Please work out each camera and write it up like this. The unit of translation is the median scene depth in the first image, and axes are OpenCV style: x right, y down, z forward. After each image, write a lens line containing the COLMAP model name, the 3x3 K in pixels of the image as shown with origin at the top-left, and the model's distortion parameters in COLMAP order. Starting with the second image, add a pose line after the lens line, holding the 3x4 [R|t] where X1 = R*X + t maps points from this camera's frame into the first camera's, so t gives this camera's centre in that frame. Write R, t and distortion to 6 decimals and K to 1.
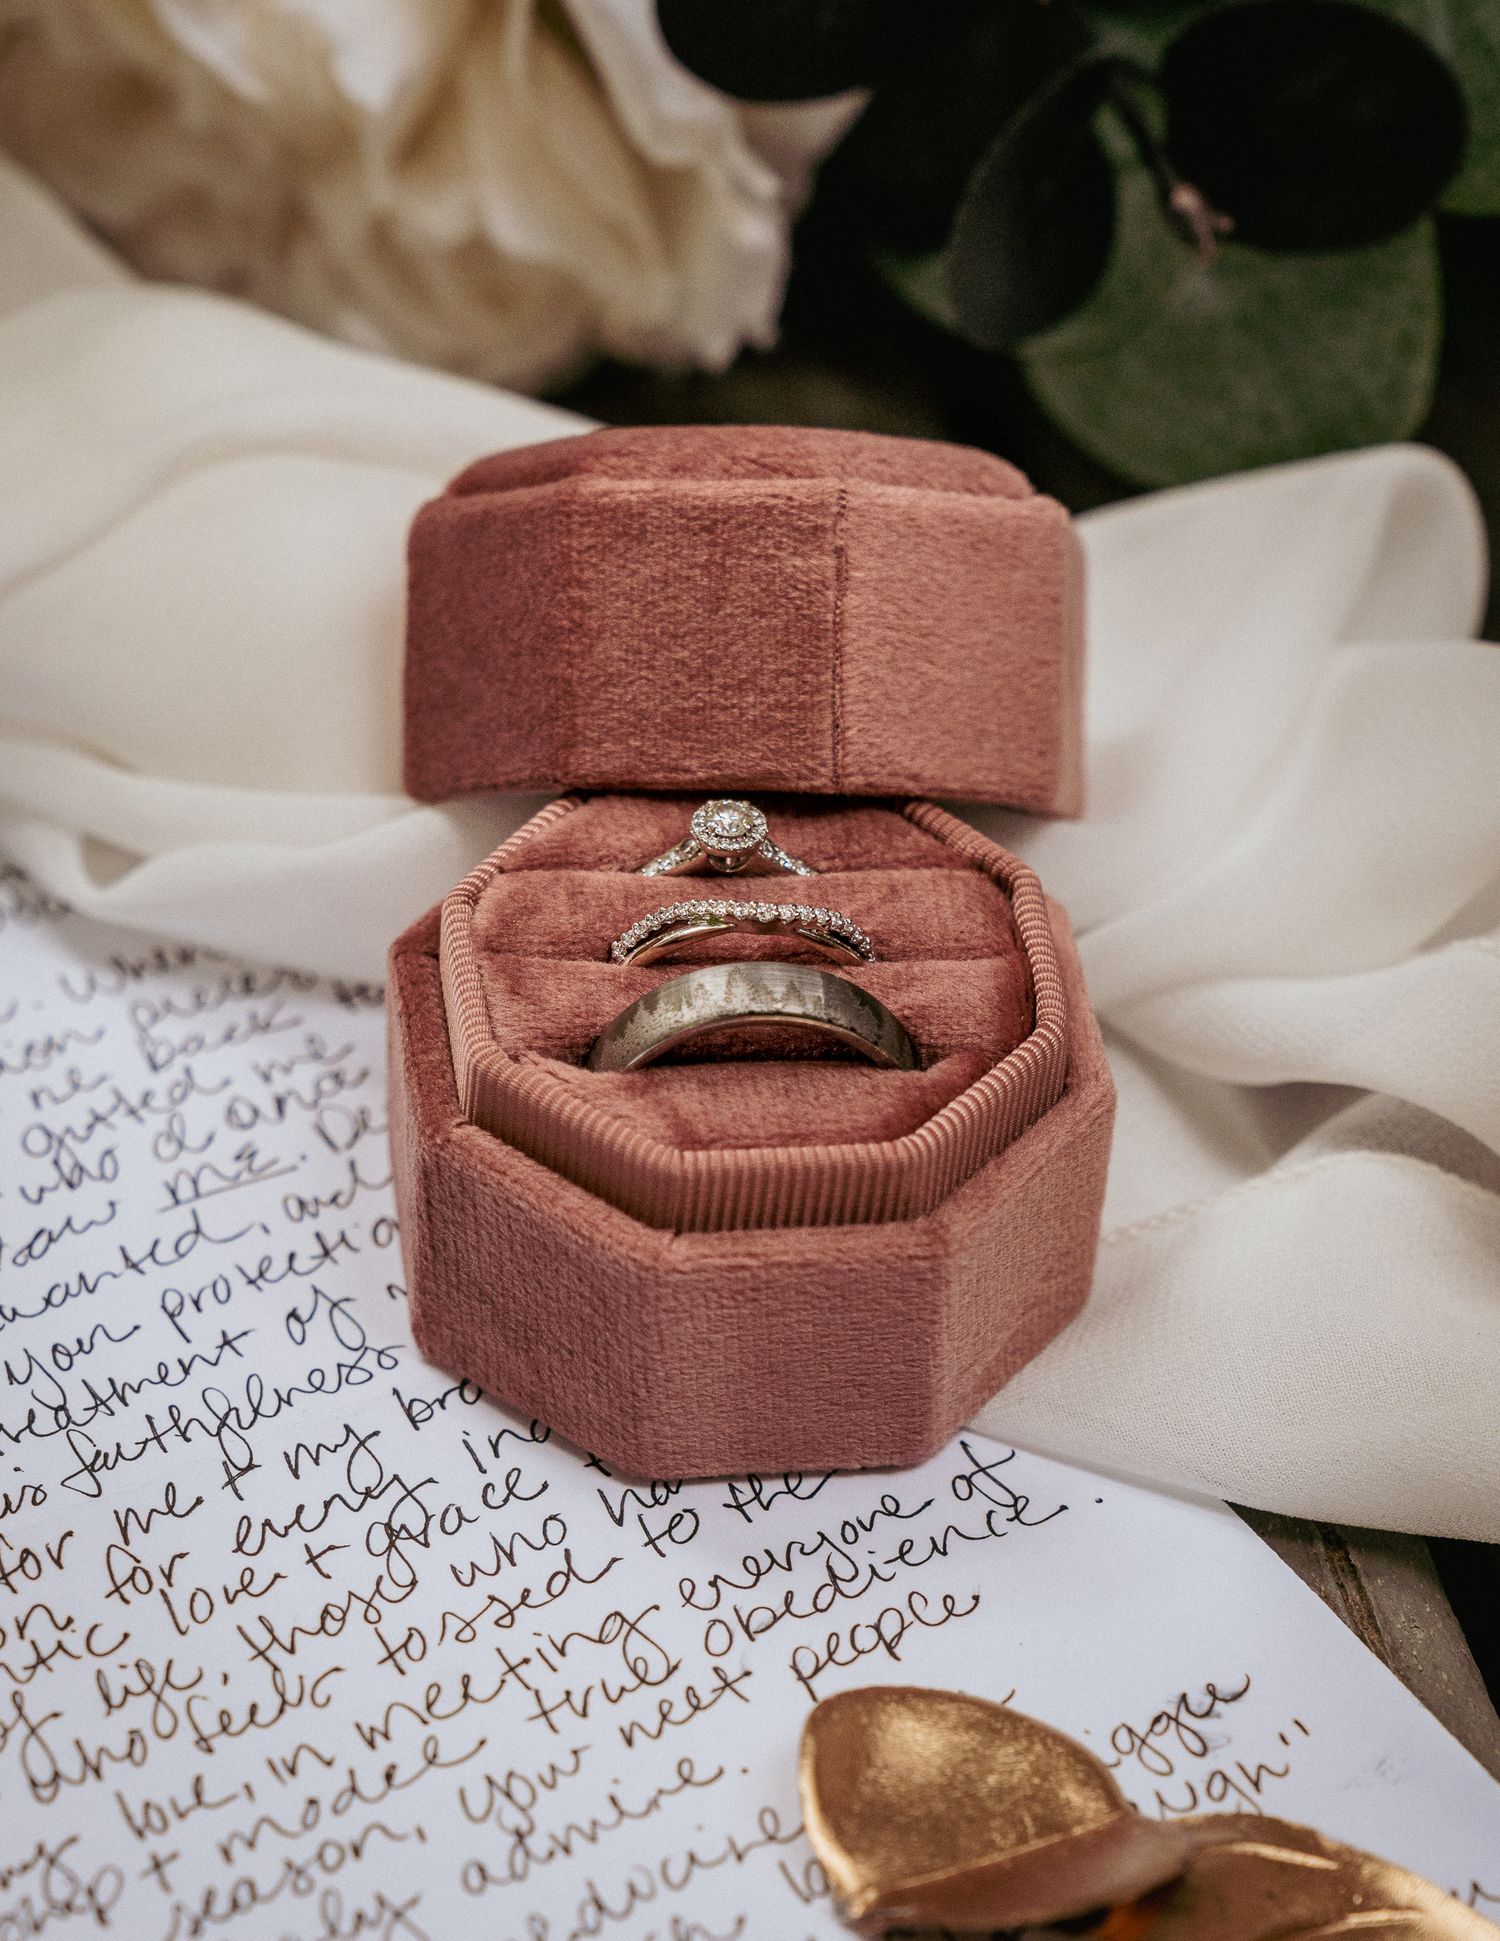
lens RADIAL K [[5493.2, 0, 643.1], [0, 5493.2, 1039.0], [0, 0, 1]] dist [0.016703, 0.000000]
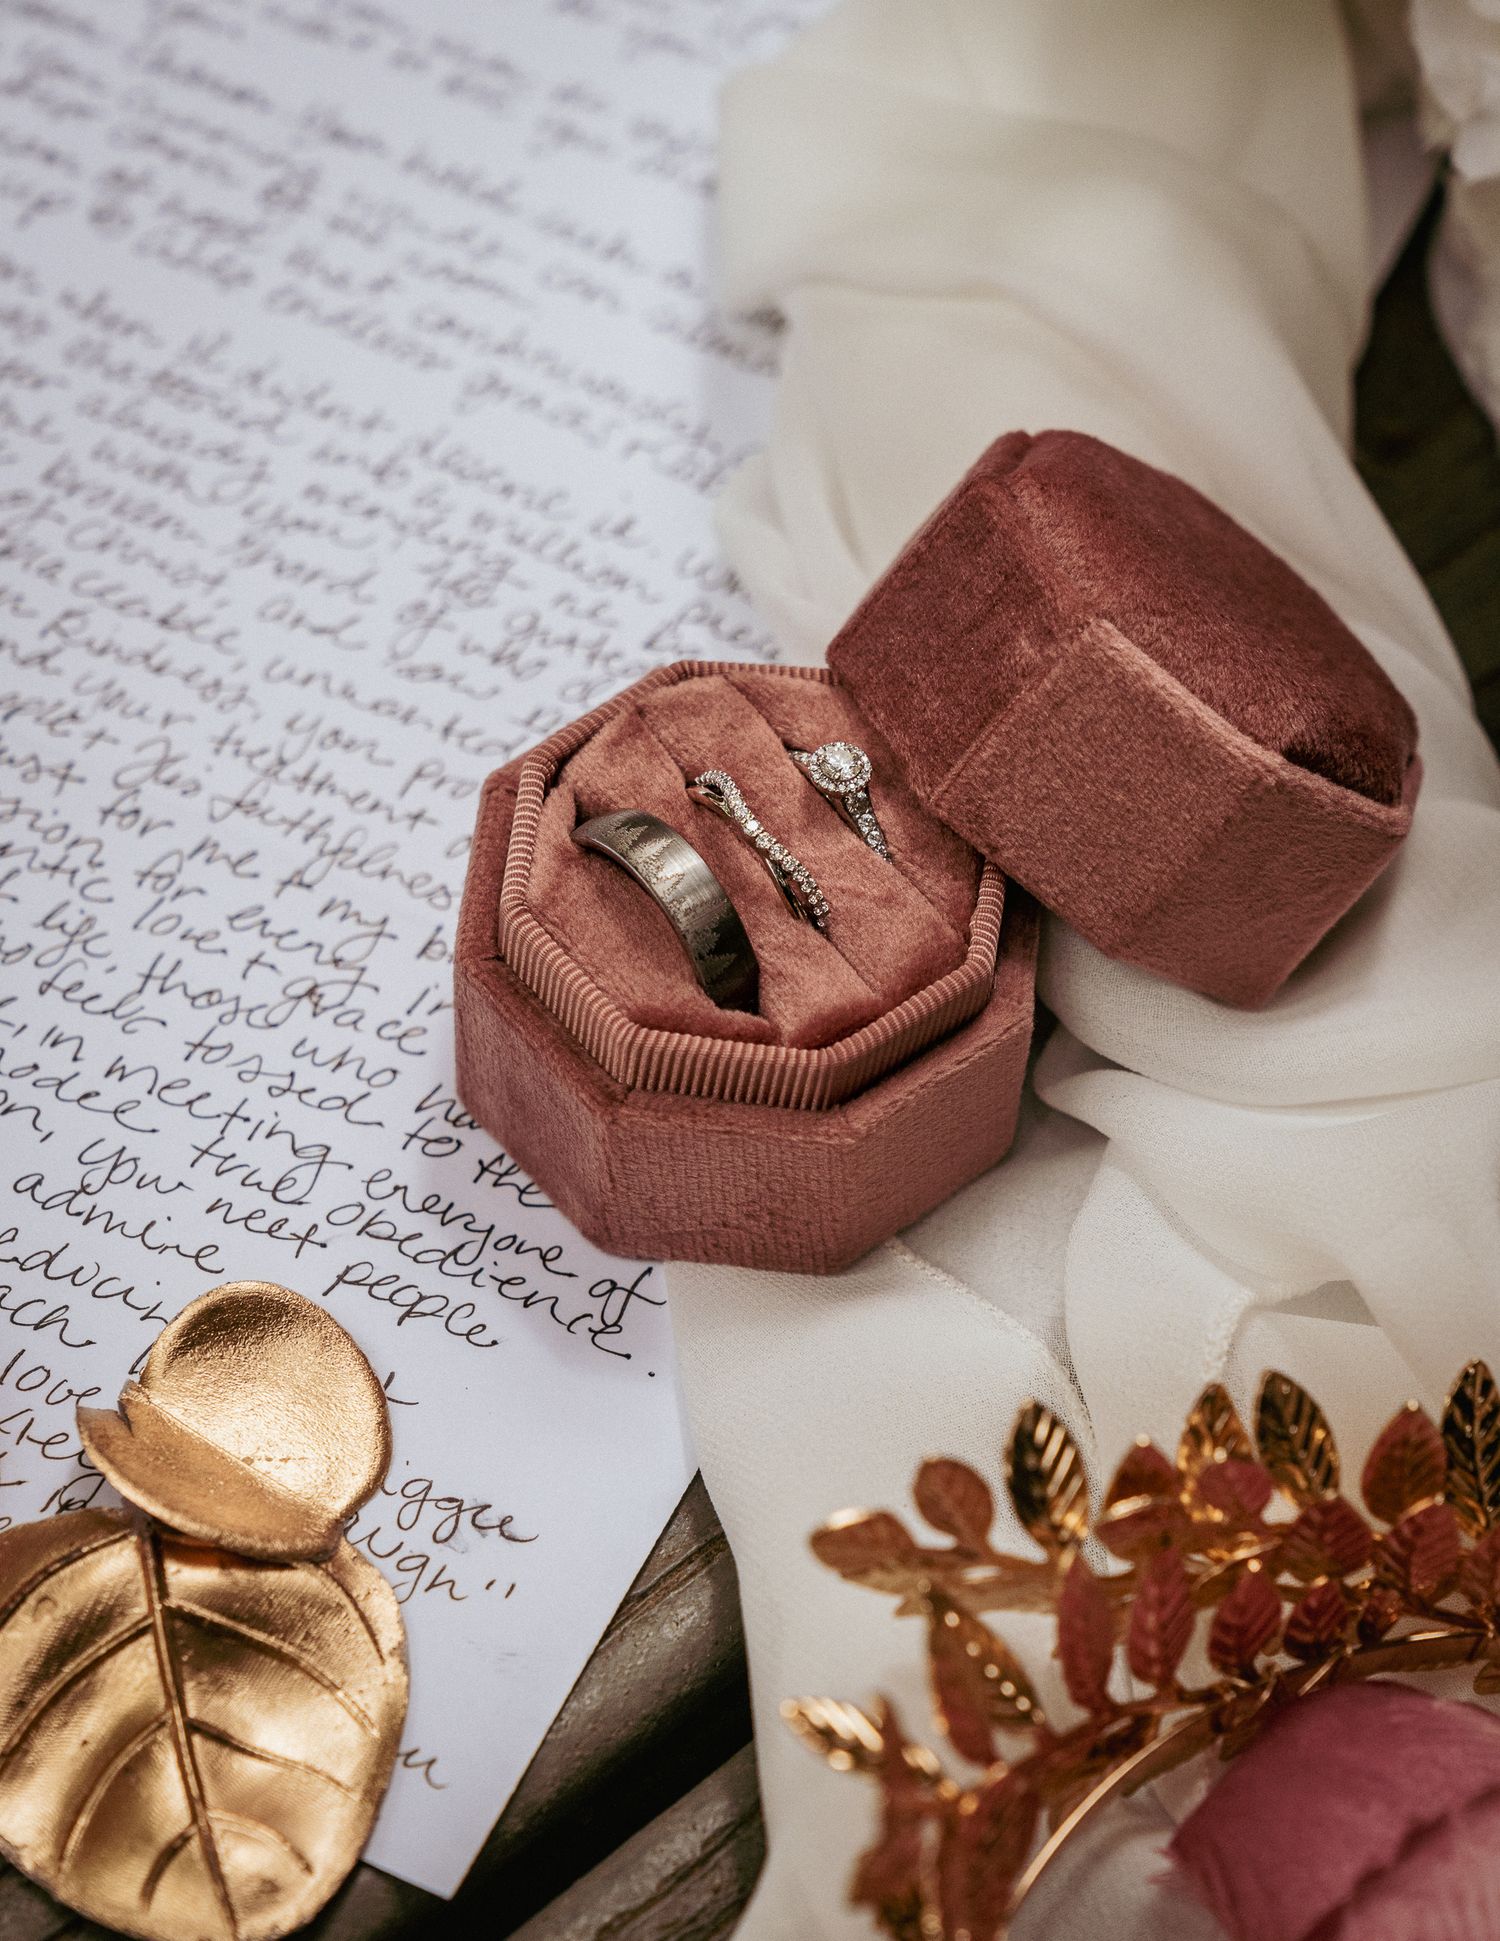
lens RADIAL K [[4774.2, 0, 735.3], [0, 4774.2, 1102.1], [0, 0, 1]] dist [0.041655, 0.000000]
pose [[0.533277, 0.685962, -0.495047, 0.577900], [-0.579880, 0.722501, 0.376472, -0.370002], [0.615917, 0.086304, 0.783069, 0.180452]]
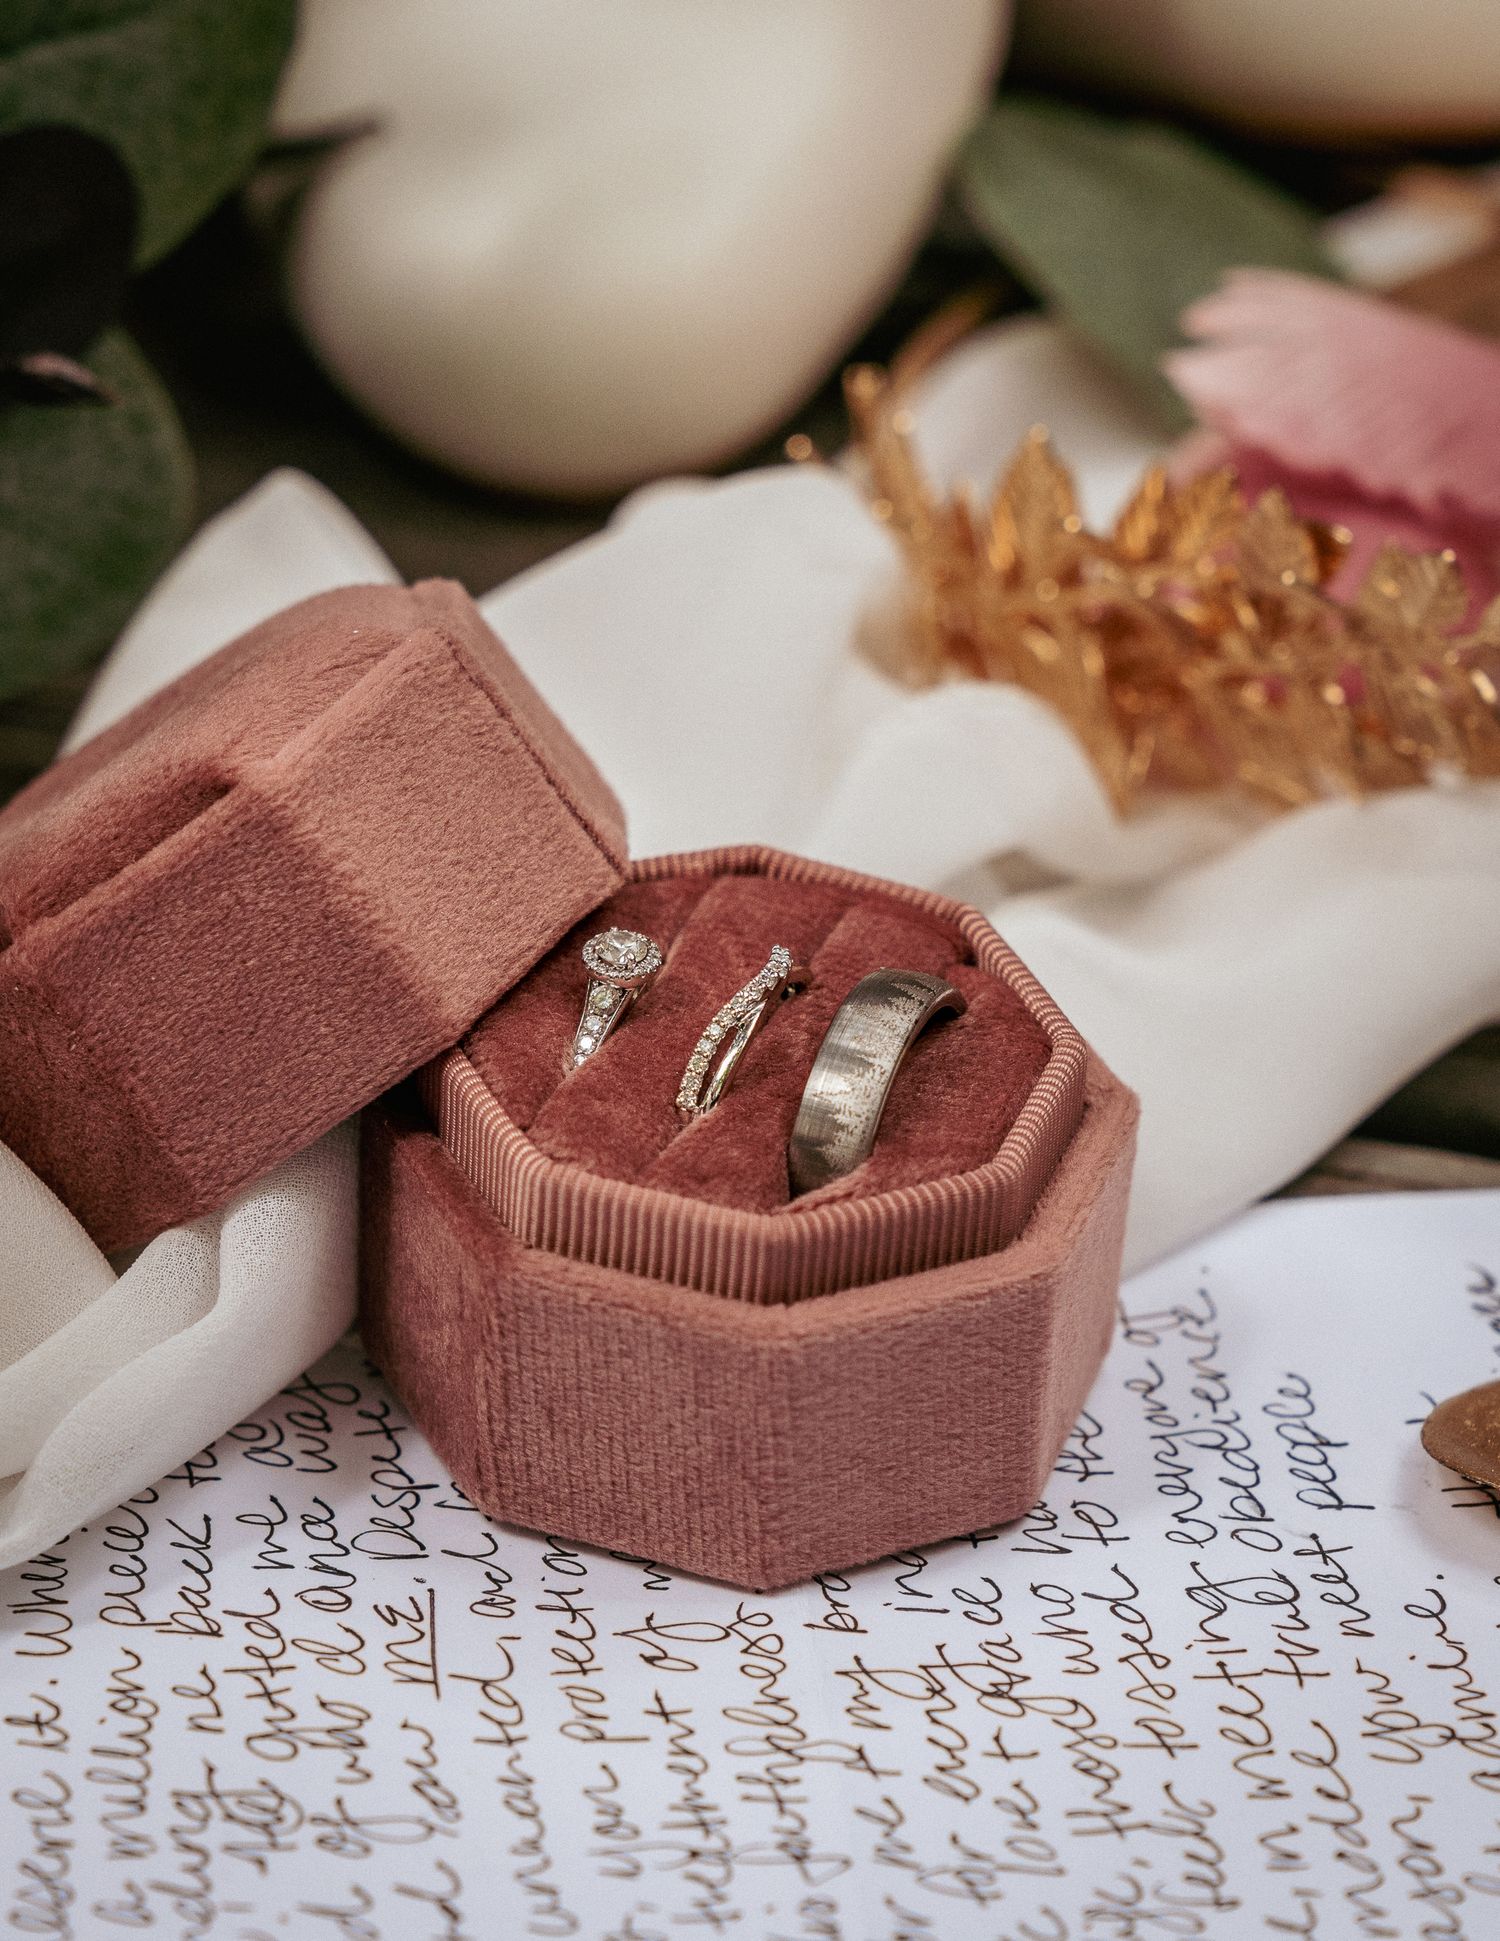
lens RADIAL K [[5493.2, 0, 632.1], [0, 5493.2, 1045.6], [0, 0, 1]] dist [0.016703, 0.000000]
pose [[0.452178, -0.534127, 0.714313, -0.678529], [0.579244, 0.784851, 0.220195, -0.237476], [-0.678242, 0.314194, 0.664282, 0.381461]]
